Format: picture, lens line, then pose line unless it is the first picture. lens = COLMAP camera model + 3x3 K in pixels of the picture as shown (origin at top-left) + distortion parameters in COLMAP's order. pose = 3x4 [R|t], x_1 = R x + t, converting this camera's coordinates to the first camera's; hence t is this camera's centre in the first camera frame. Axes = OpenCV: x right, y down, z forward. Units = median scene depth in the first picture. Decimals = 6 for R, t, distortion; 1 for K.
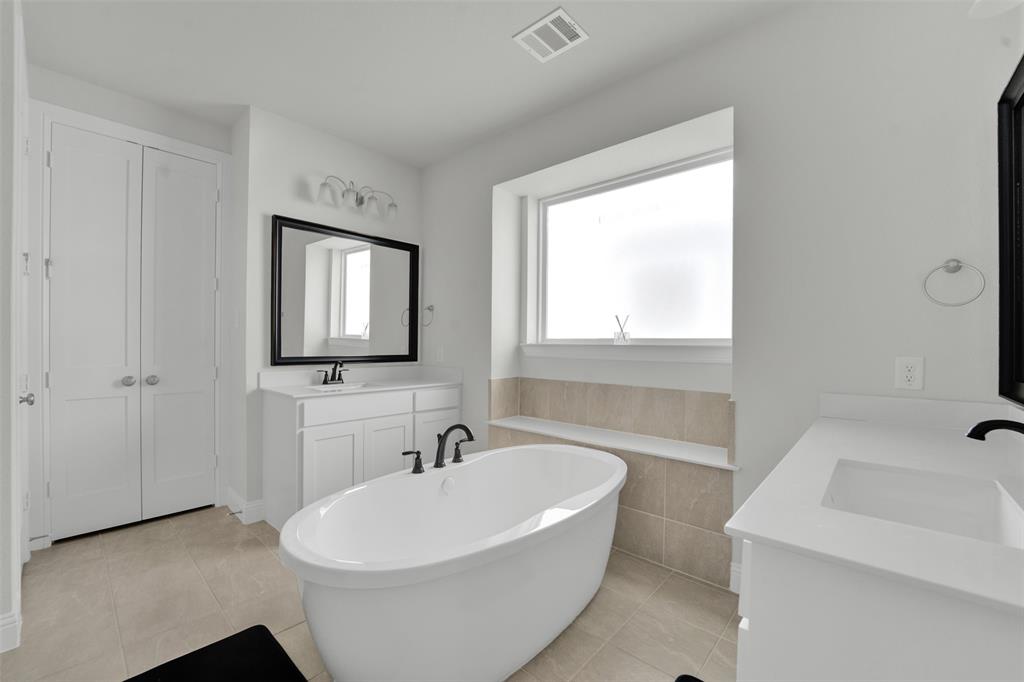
lens RADIAL K [[419.3, 0, 503.5], [0, 419.3, 343.5], [0, 0, 1]] dist [-0.011894, -0.000300]
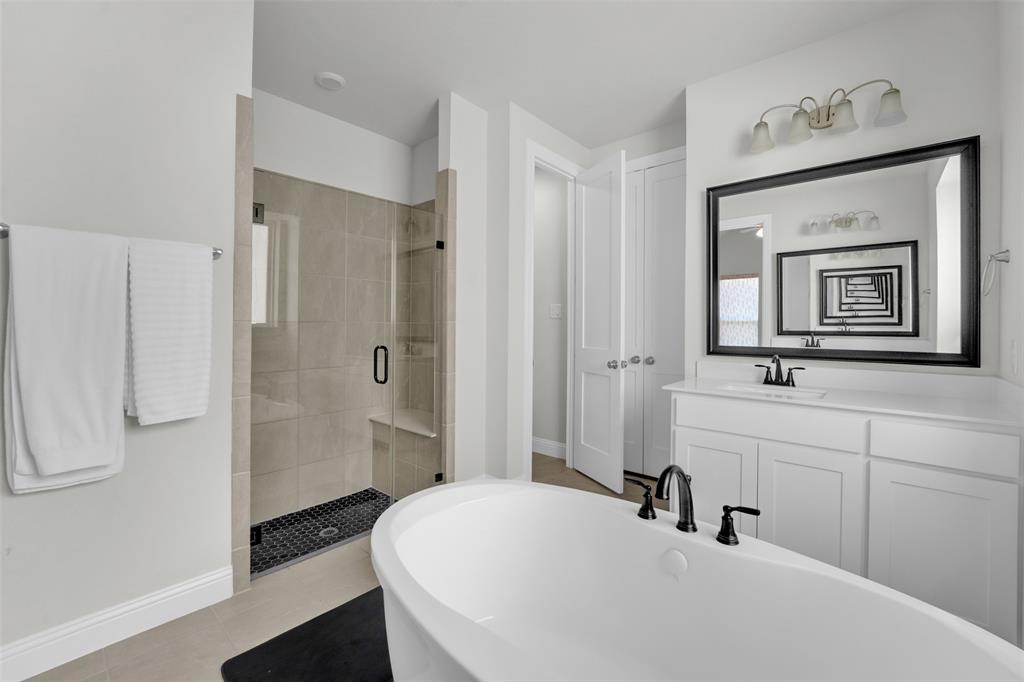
lens RADIAL K [[419.3, 0, 506.6], [0, 419.3, 330.0], [0, 0, 1]] dist [-0.011894, -0.000300]
pose [[0.027134, 0.000967, -0.999631, 0.345615], [-0.010404, 0.999946, 0.000685, 0.002821], [0.999578, 0.010382, 0.027143, 0.540920]]
